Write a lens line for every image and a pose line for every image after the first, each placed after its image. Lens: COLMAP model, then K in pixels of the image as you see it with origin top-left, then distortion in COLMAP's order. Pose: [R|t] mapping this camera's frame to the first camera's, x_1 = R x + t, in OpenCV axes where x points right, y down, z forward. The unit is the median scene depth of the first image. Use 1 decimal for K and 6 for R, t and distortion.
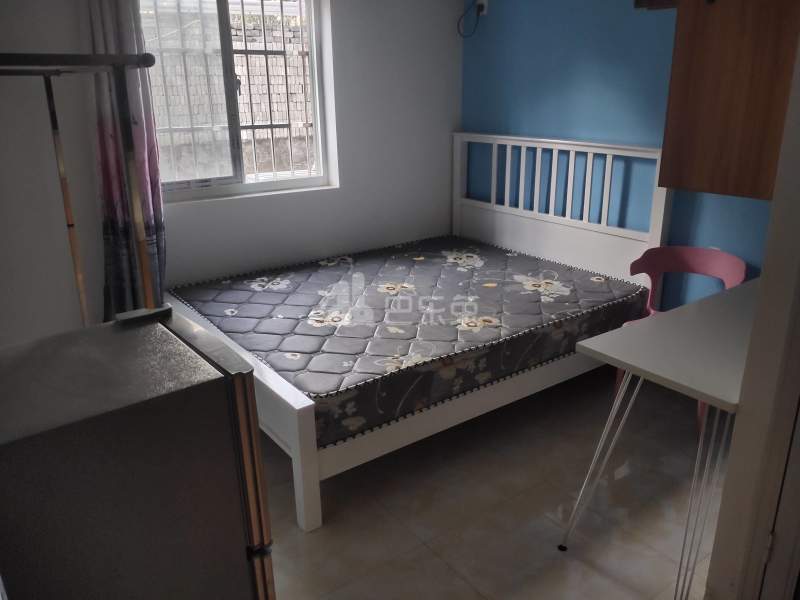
lens RADIAL K [[642.8, 0, 400.0], [0, 642.8, 300.0], [0, 0, 1]] dist [-0.005041, -0.012568]
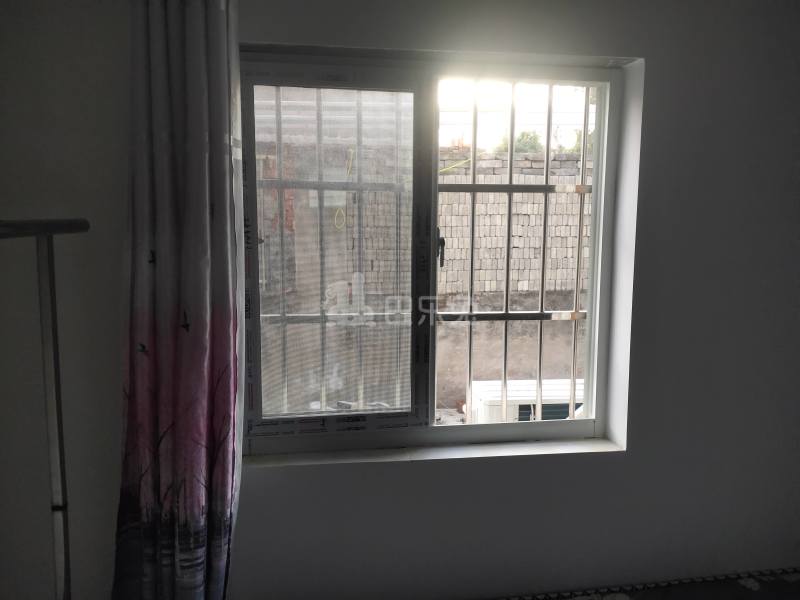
lens RADIAL K [[642.8, 0, 400.0], [0, 642.8, 300.0], [0, 0, 1]] dist [-0.005041, -0.012568]
pose [[0.887569, 0.070825, -0.455198, -0.036272], [-0.157103, 0.975412, -0.154562, -0.204223], [0.433059, 0.208698, 0.876873, 0.526629]]
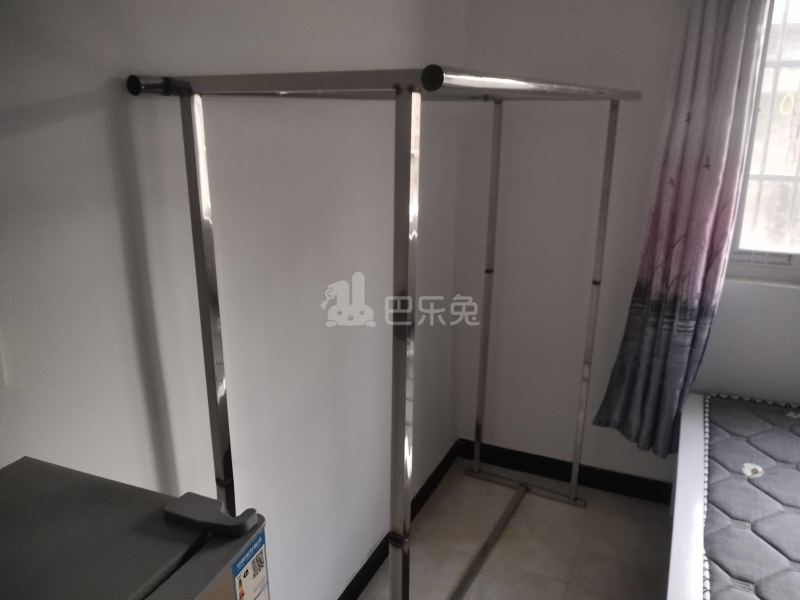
lens RADIAL K [[642.8, 0, 400.0], [0, 642.8, 300.0], [0, 0, 1]] dist [-0.005041, -0.012568]
pose [[0.474833, 0.255809, -0.842078, 0.052697], [-0.275152, 0.952009, 0.134051, -0.113804], [0.835958, 0.168047, 0.522432, 0.305199]]
